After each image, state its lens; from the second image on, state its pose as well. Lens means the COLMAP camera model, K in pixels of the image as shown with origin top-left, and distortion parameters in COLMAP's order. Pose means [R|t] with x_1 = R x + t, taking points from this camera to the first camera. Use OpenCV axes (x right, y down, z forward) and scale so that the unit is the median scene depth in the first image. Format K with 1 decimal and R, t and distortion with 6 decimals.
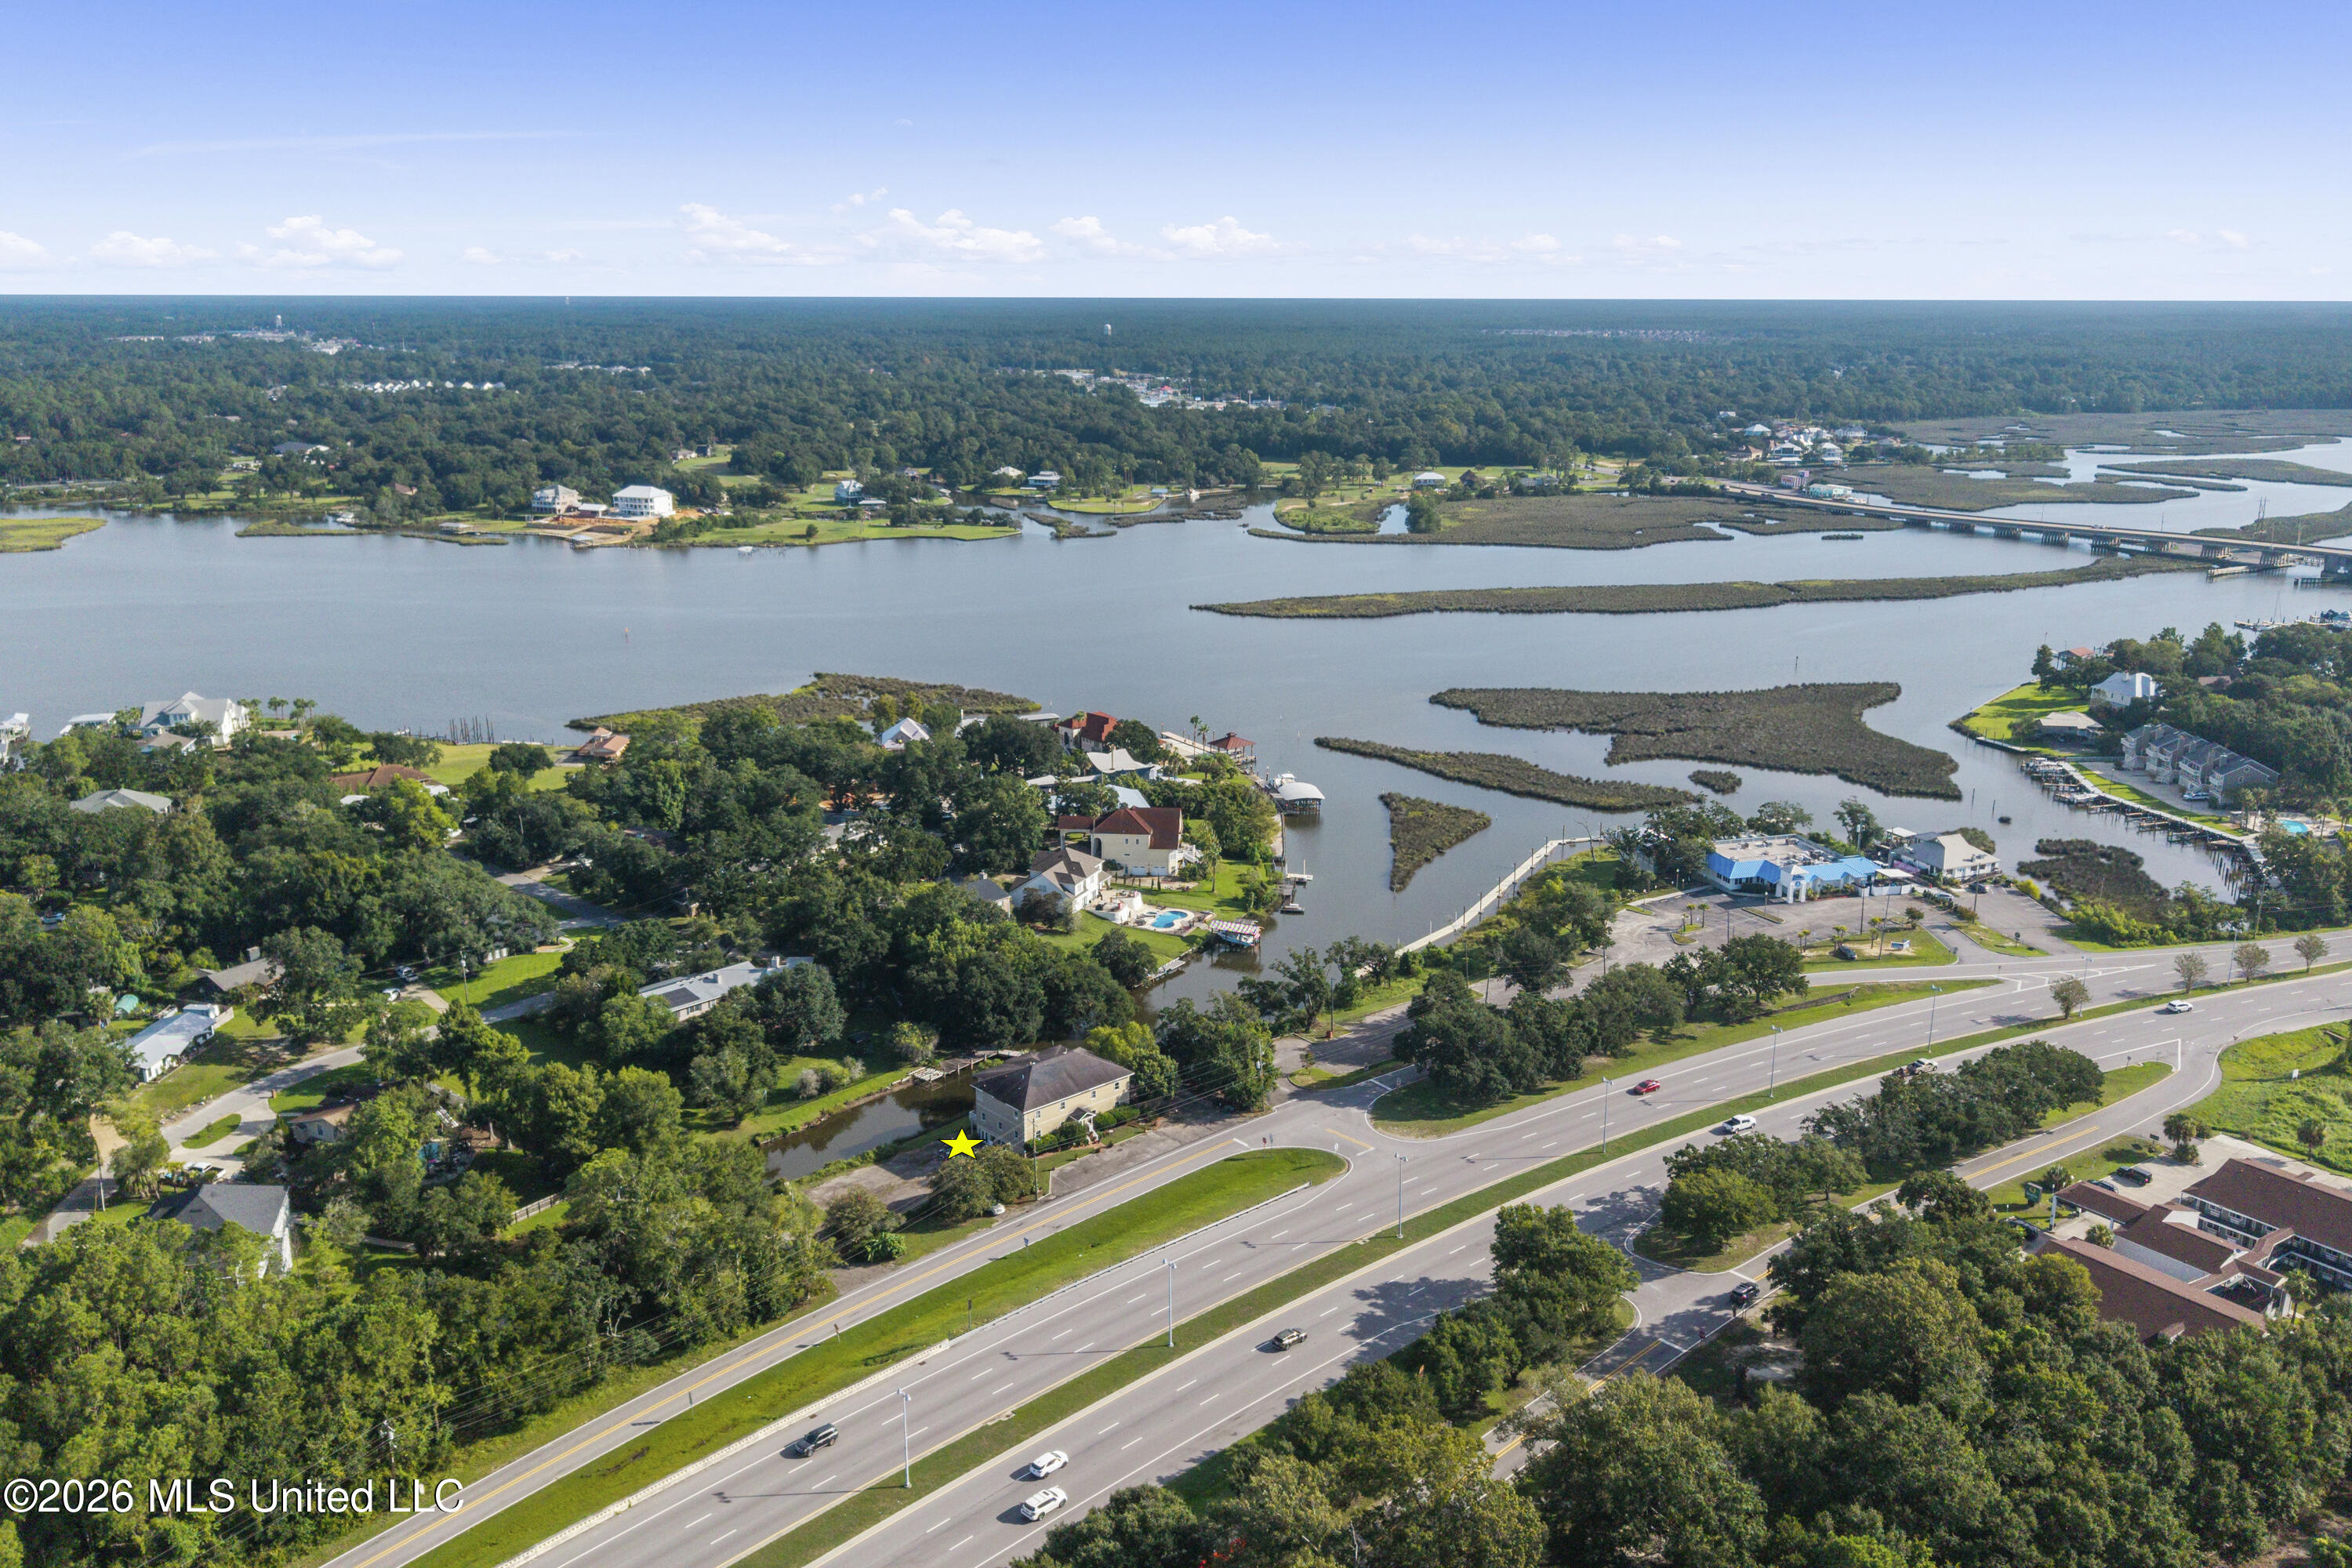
lens RADIAL K [[1849.6, 0, 1176.0], [0, 1849.6, 784.0], [0, 0, 1]] dist [0.107188, -0.224922]
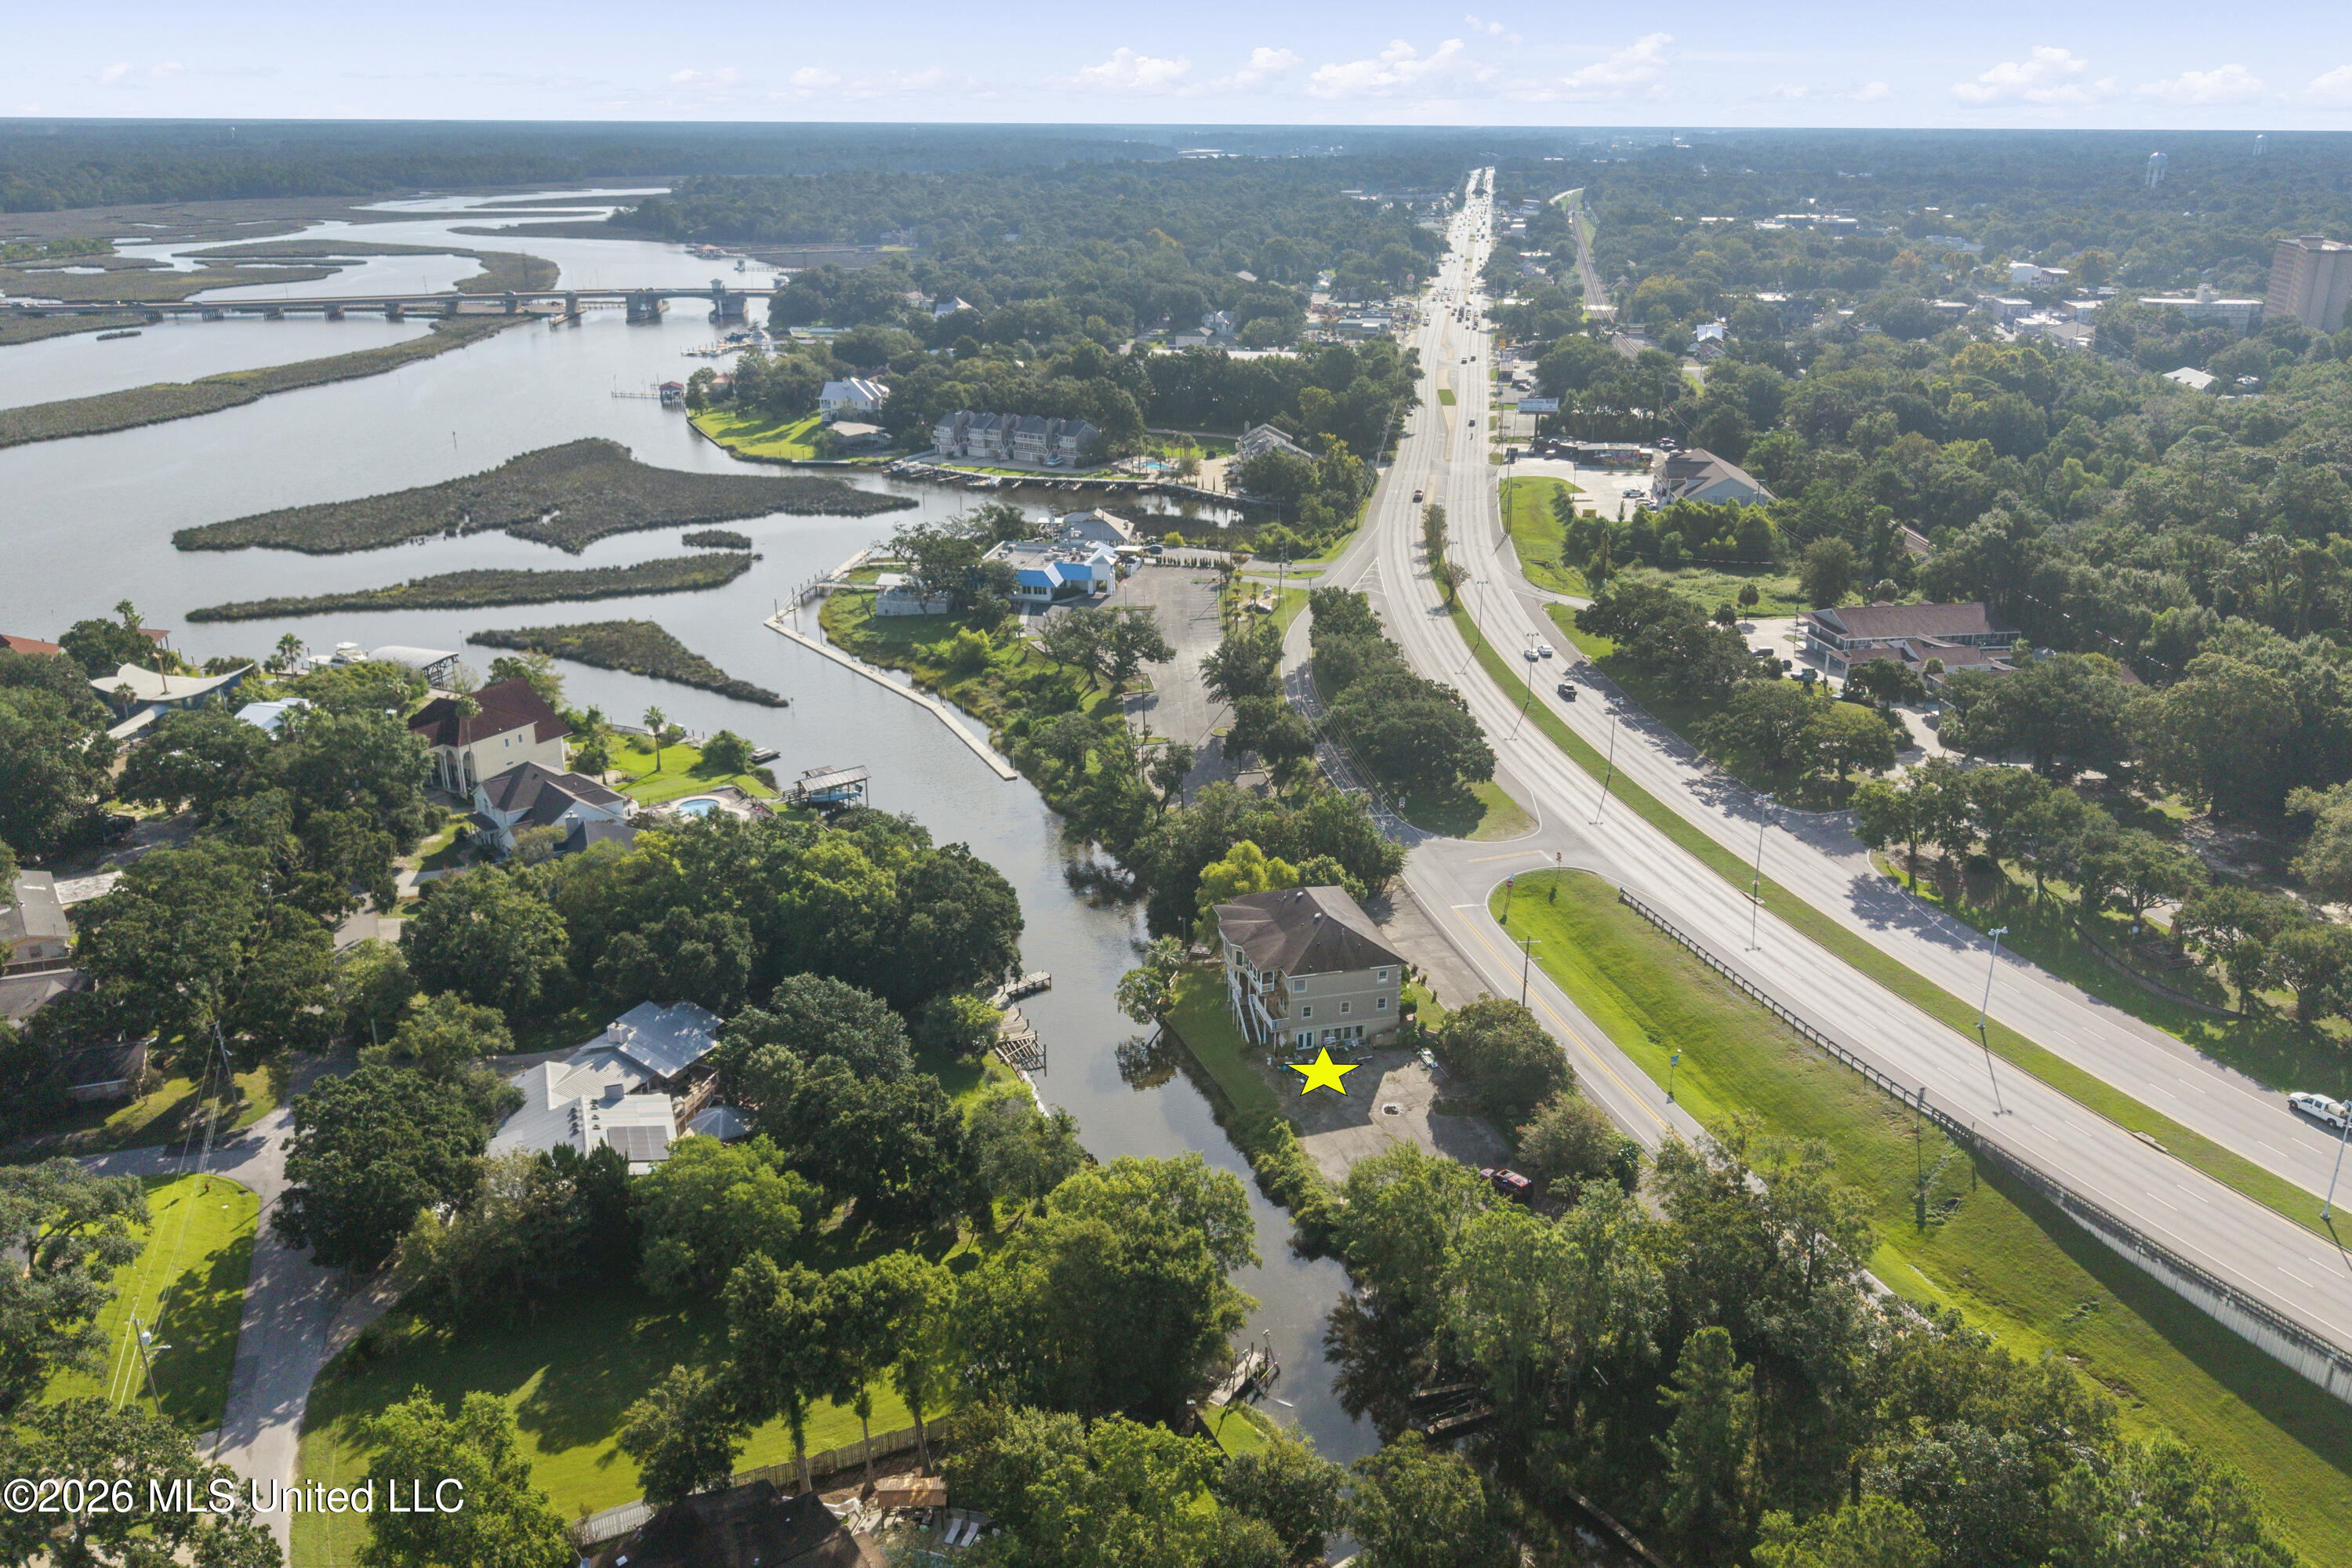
lens RADIAL K [[1861.3, 0, 1176.0], [0, 1861.3, 784.0], [0, 0, 1]] dist [0.113231, -0.221562]
pose [[0.455018, -0.304205, 0.836910, -0.415547], [0.231344, 0.947951, 0.218787, -0.039087], [-0.859906, 0.094062, 0.501711, 0.420202]]
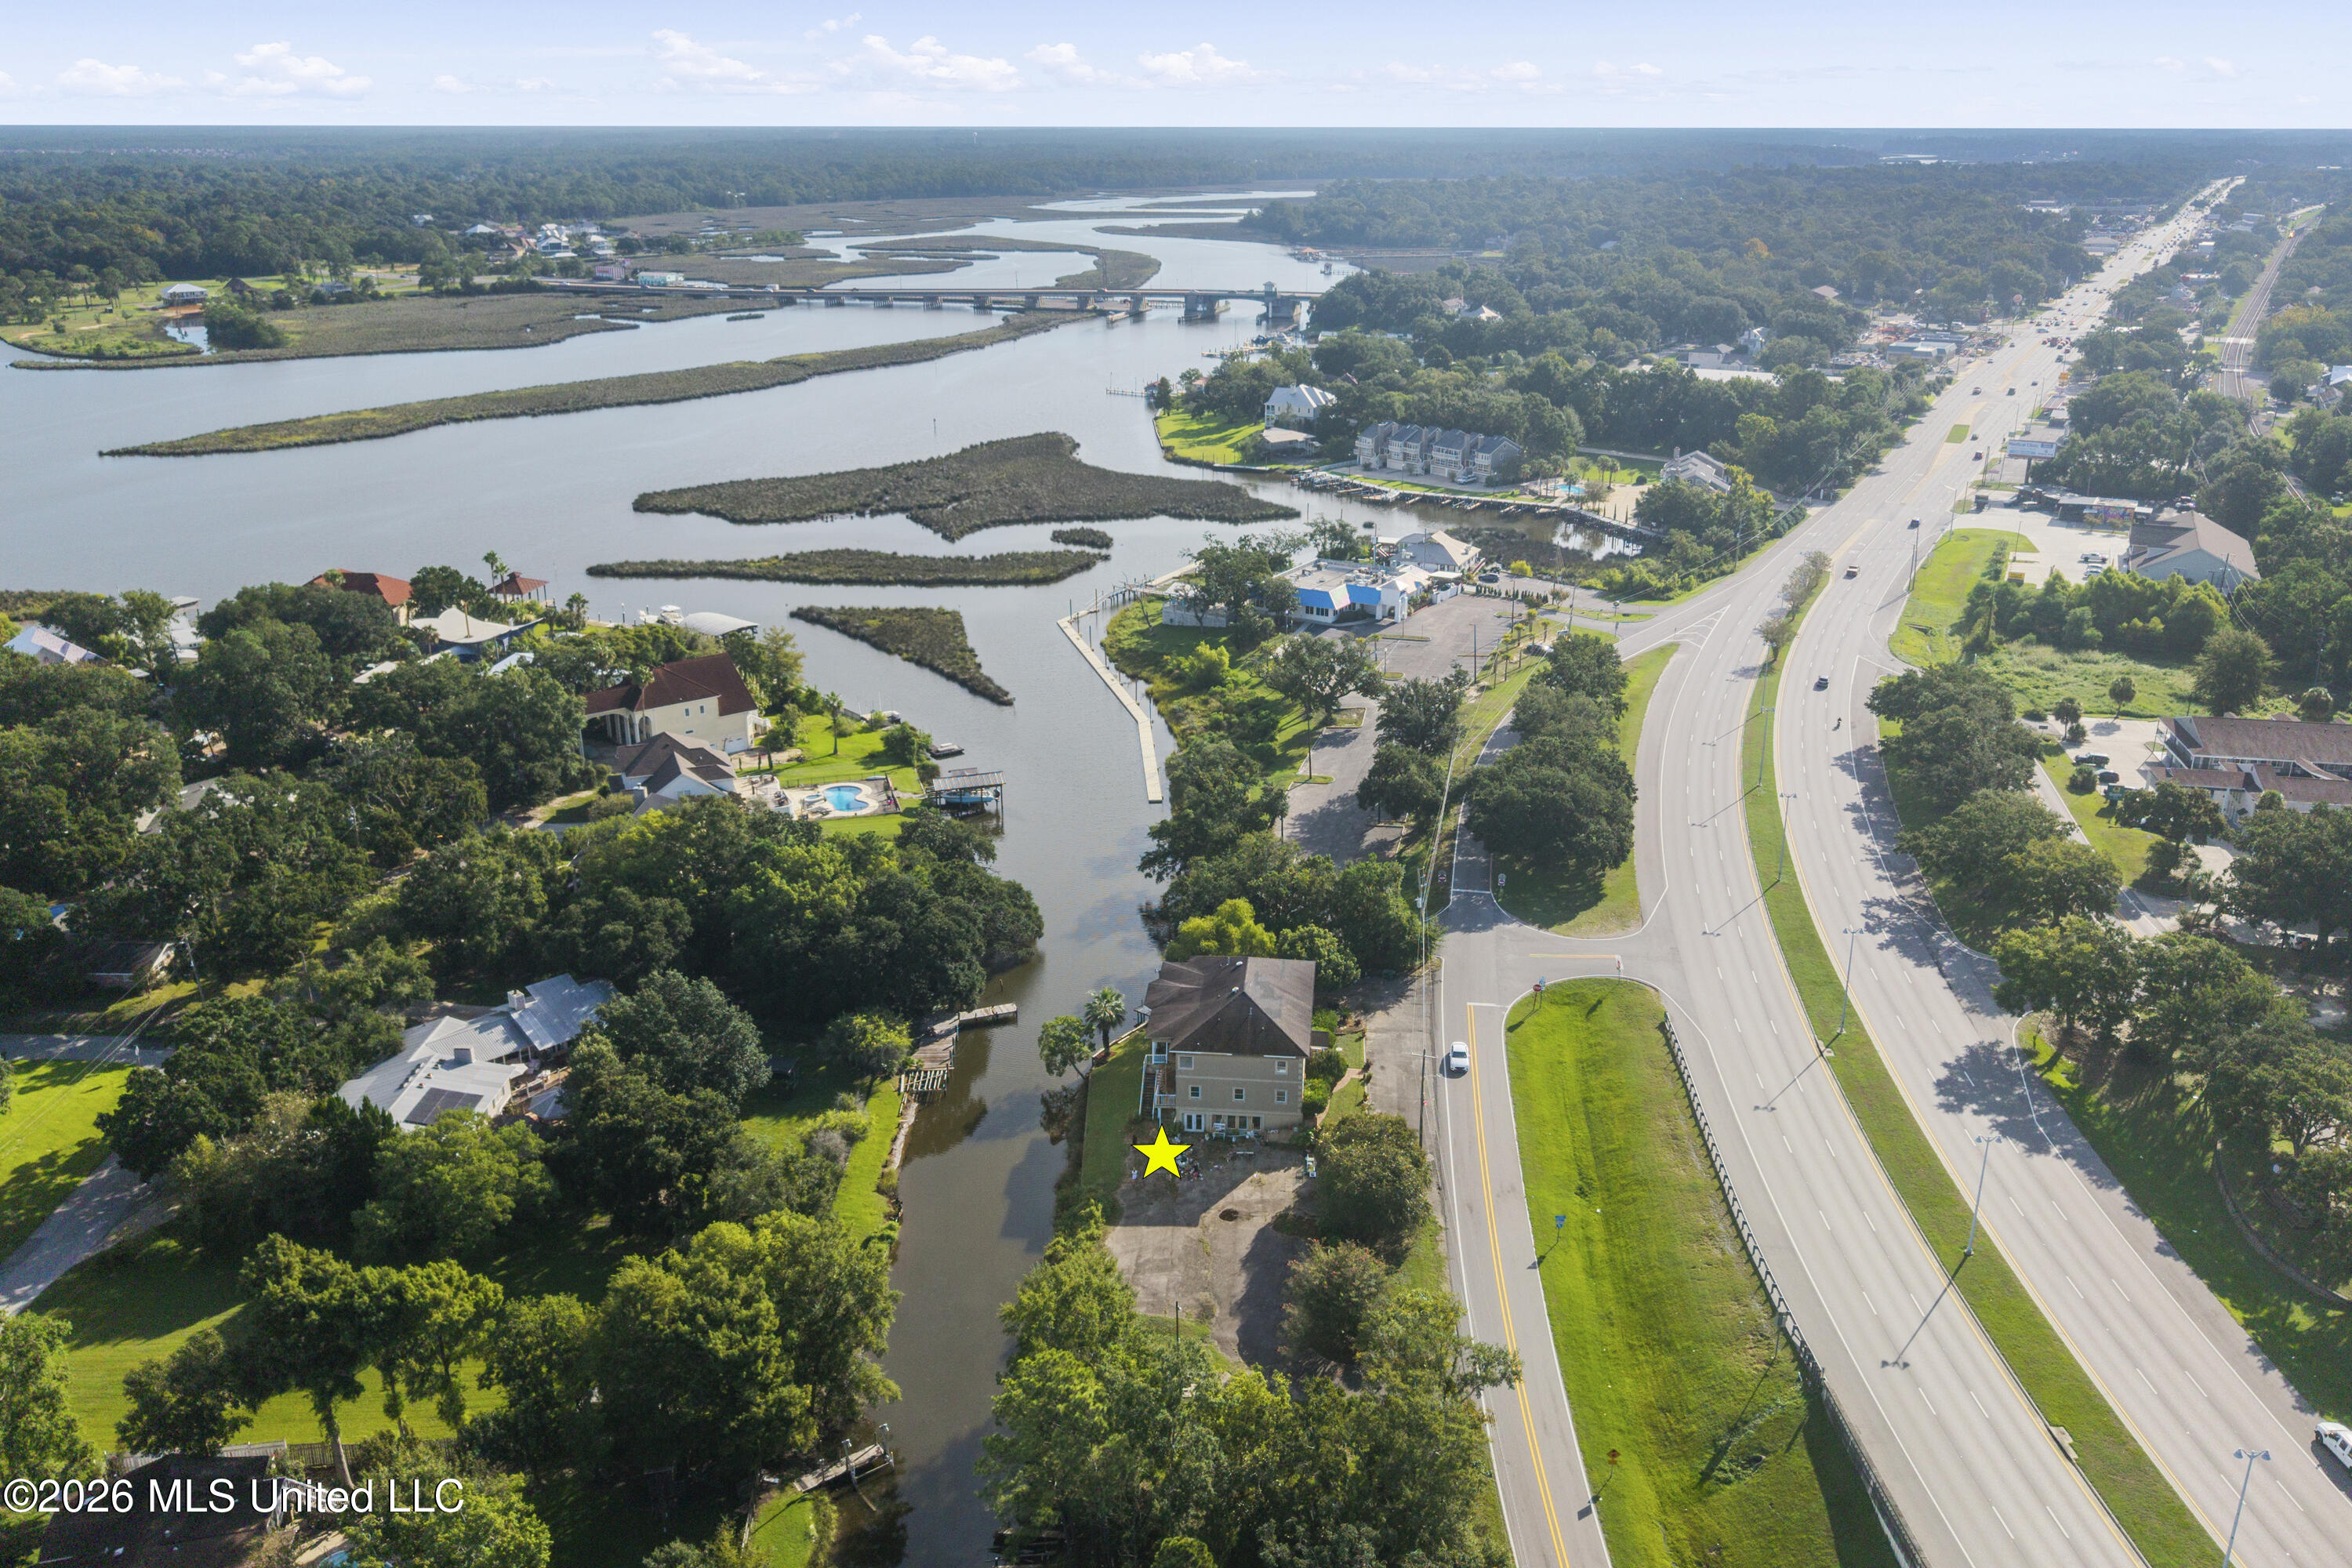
lens RADIAL K [[1863.5, 0, 1172.6], [0, 1863.5, 788.1], [0, 0, 1]] dist [0.078628, -0.126180]
pose [[0.737315, -0.232470, 0.634290, -0.300204], [0.177749, 0.972601, 0.149842, -0.011982], [-0.651745, 0.002264, 0.758435, 0.317999]]
